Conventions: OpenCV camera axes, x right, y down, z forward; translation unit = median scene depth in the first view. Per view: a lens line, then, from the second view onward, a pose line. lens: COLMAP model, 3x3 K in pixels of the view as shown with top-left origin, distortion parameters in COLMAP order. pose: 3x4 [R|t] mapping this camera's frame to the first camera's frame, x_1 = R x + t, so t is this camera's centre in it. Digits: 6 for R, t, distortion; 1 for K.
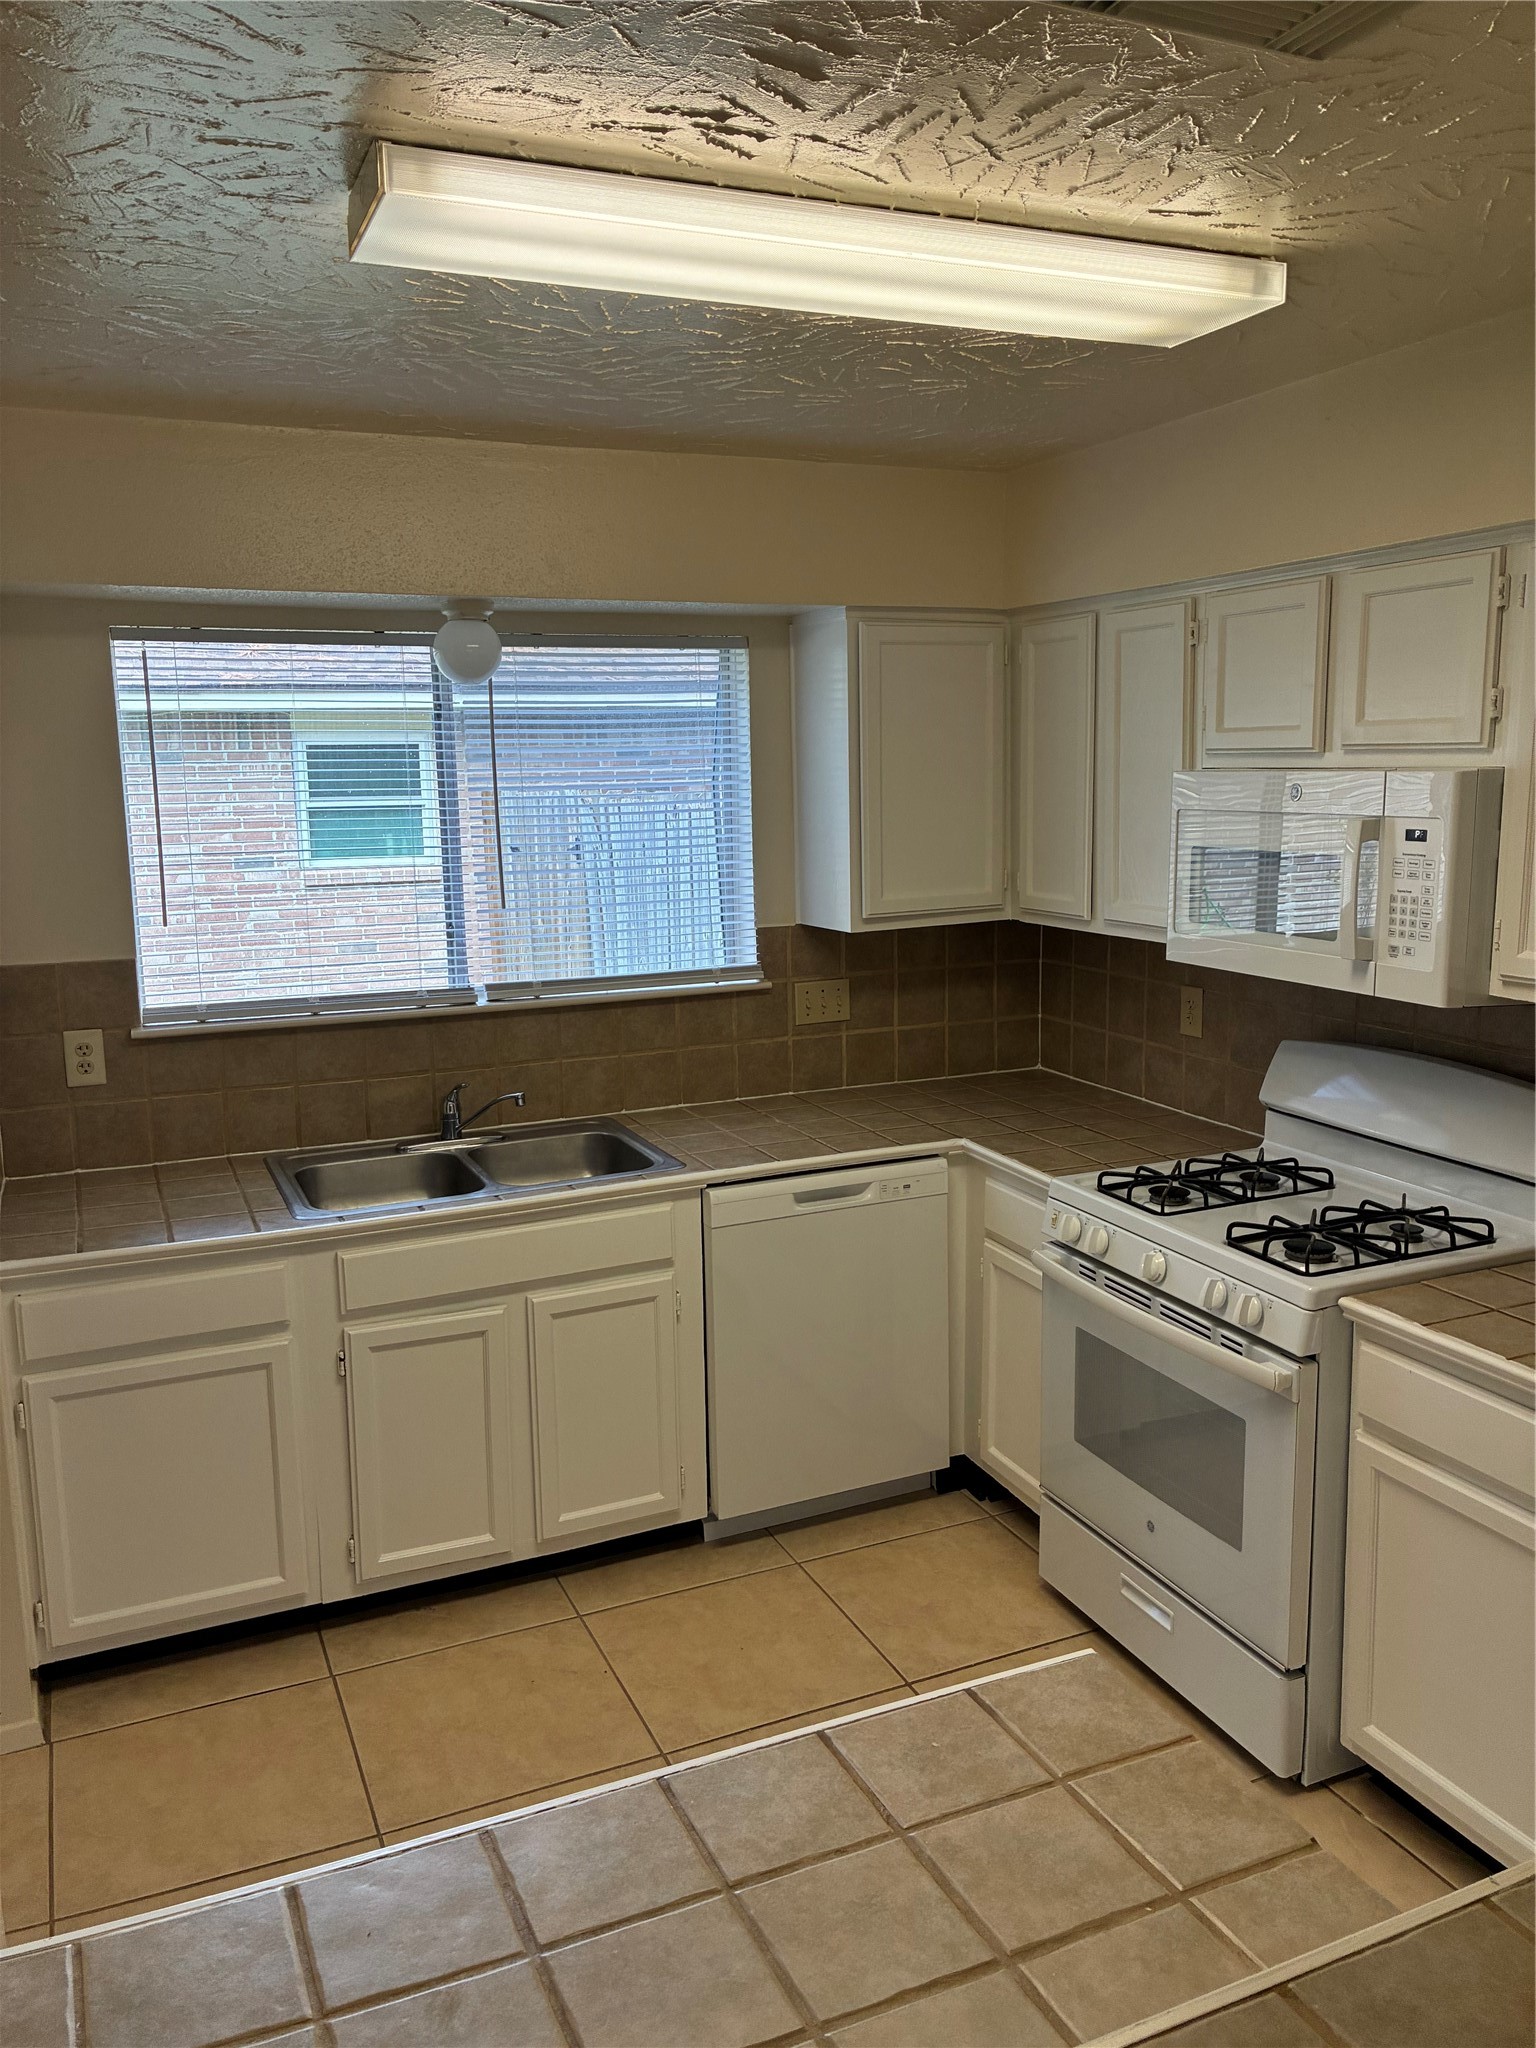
lens RADIAL K [[1553.0, 0, 755.1], [0, 1553.0, 1025.3], [0, 0, 1]] dist [0.050430, -0.062886]
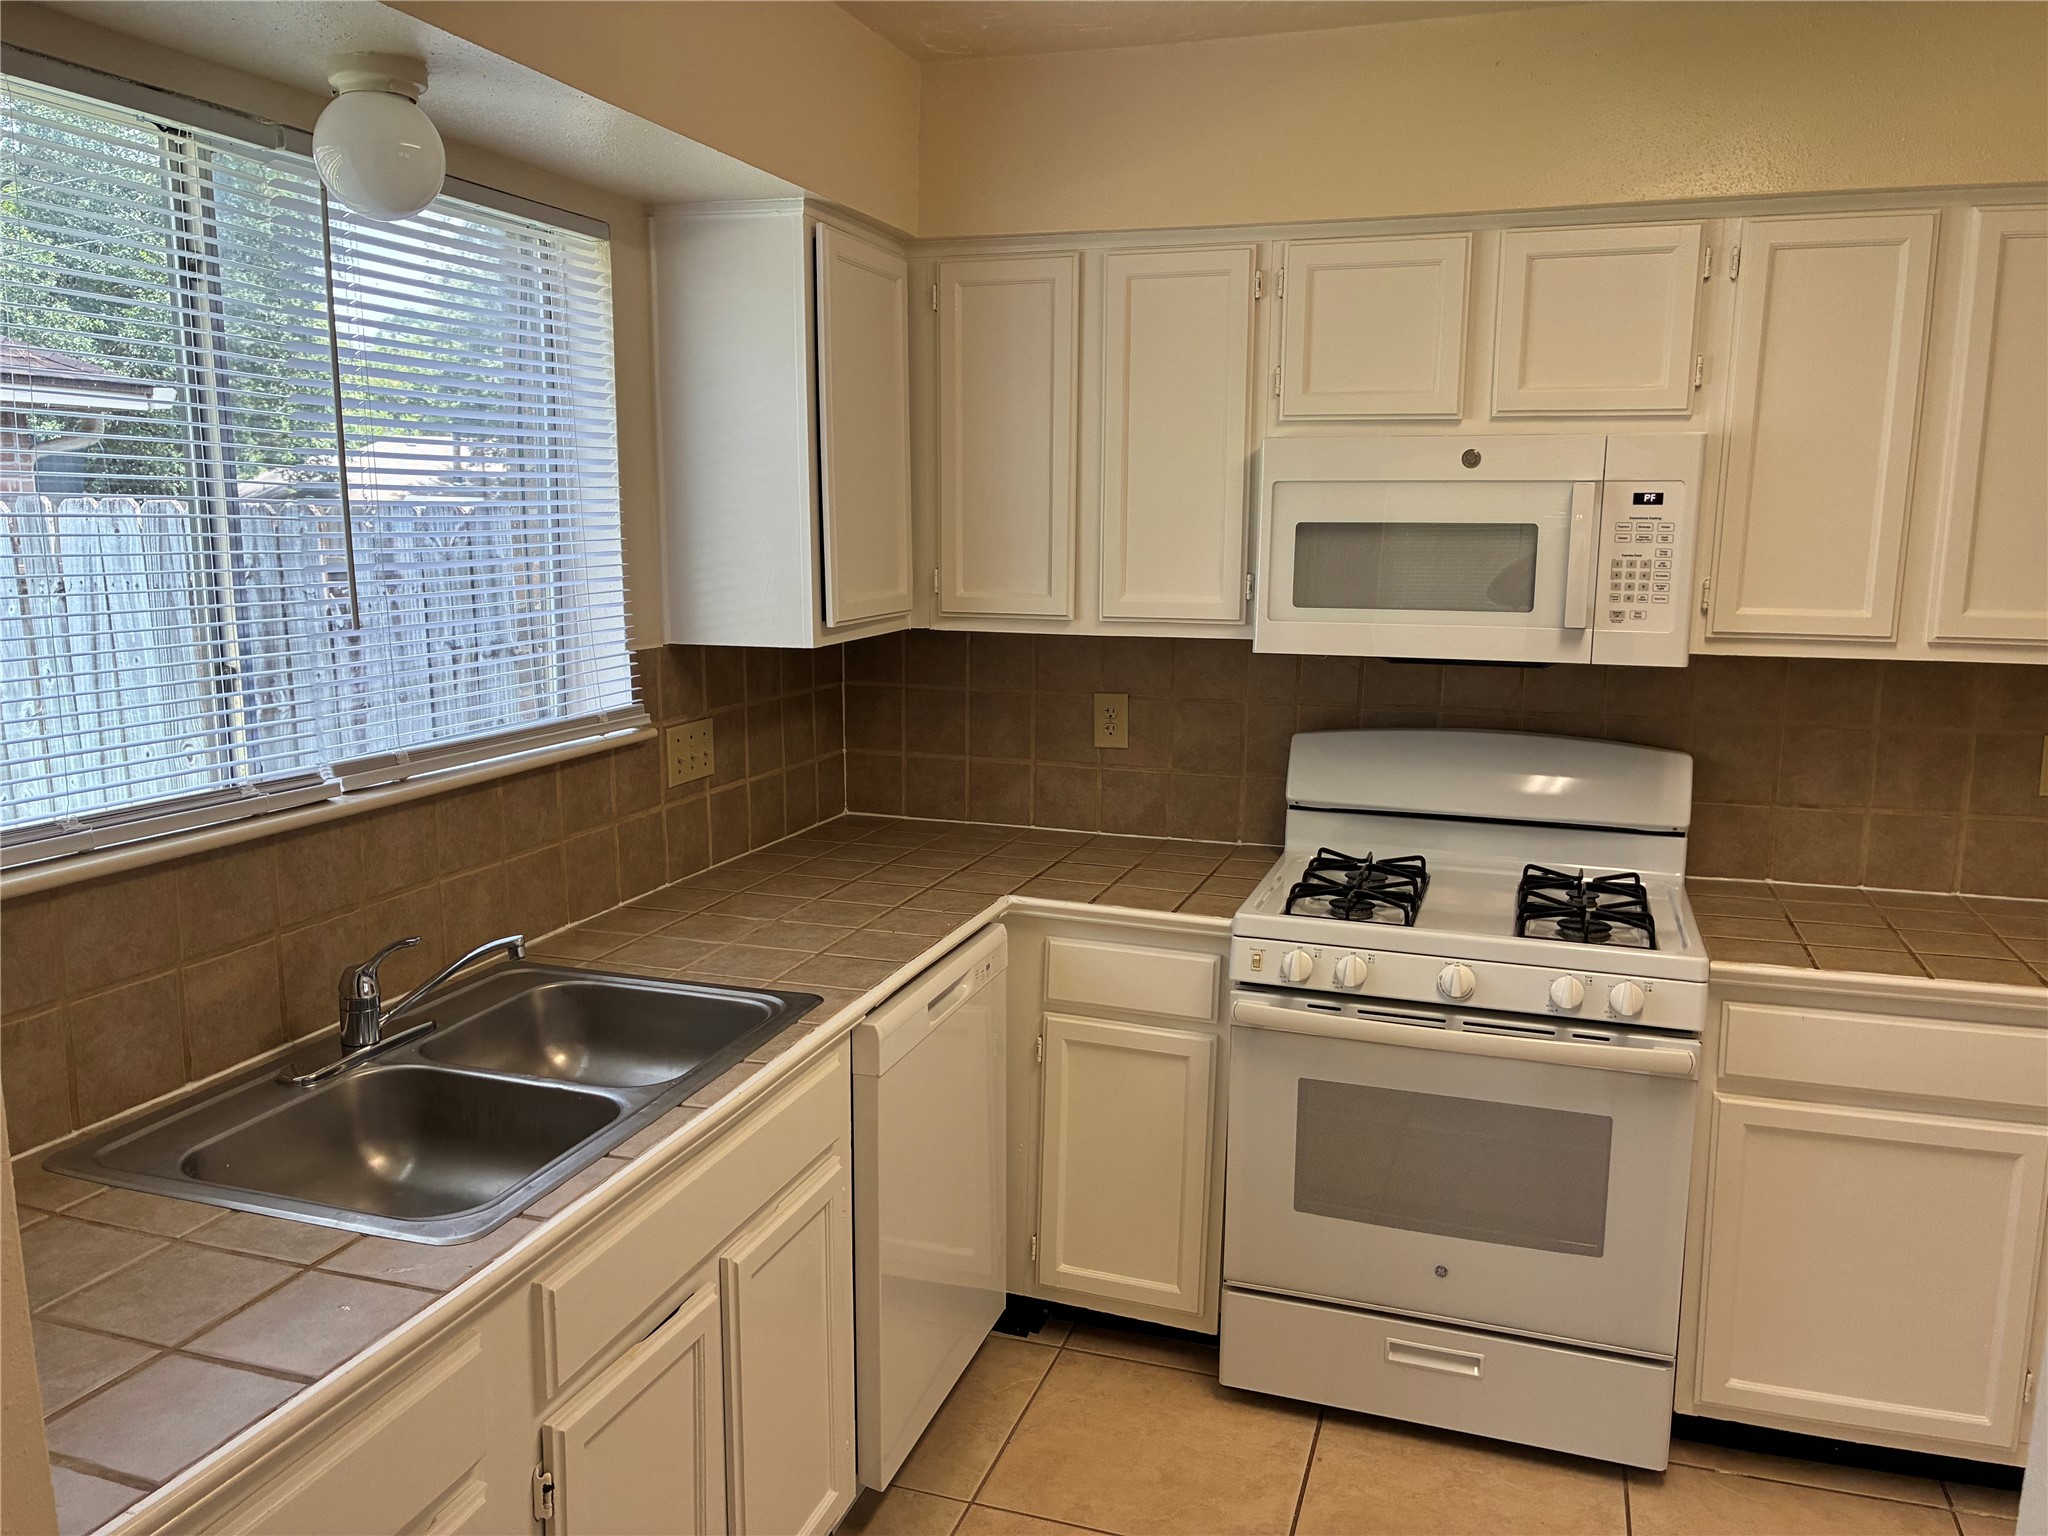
lens RADIAL K [[1553.0, 0, 1009.6], [0, 1553.0, 779.6], [0, 0, 1]] dist [0.050430, -0.062886]
pose [[0.676671, -0.102141, 0.729166, -0.506883], [0.105064, 0.993592, 0.041681, -0.022597], [-0.728751, 0.048405, 0.683066, 0.518551]]
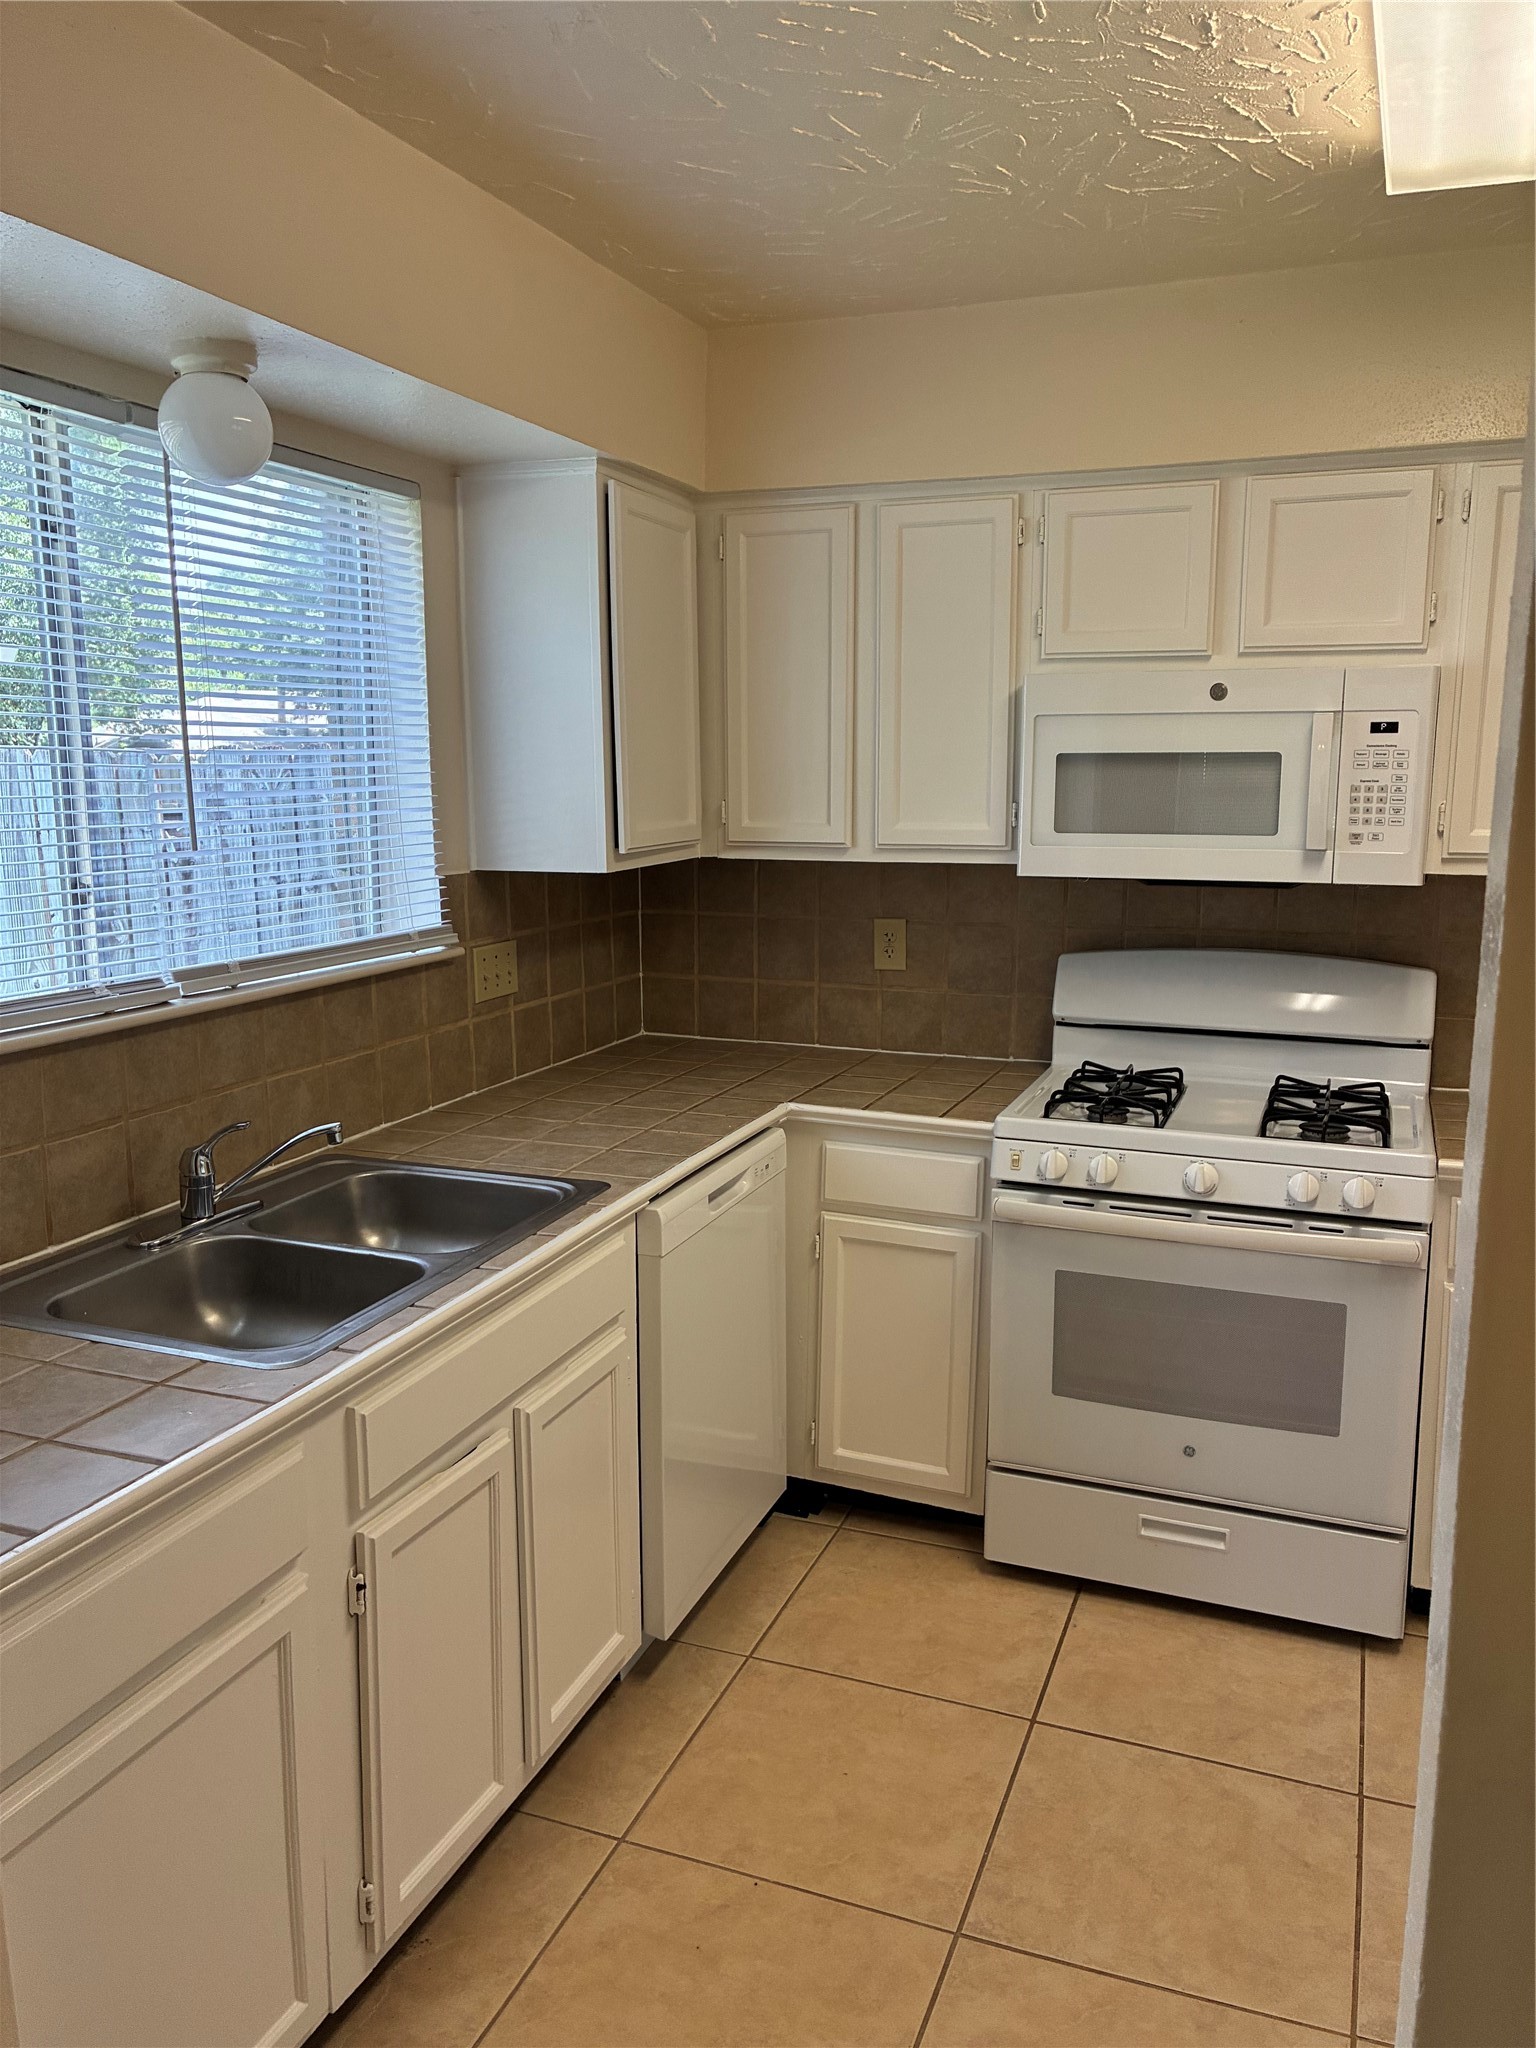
lens RADIAL K [[1553.0, 0, 761.6], [0, 1553.0, 1023.3], [0, 0, 1]] dist [0.050430, -0.062886]
pose [[0.706339, -0.099549, 0.700839, -0.543073], [0.106734, 0.993720, 0.033579, -0.001240], [-0.699781, 0.051085, 0.712529, 0.455217]]
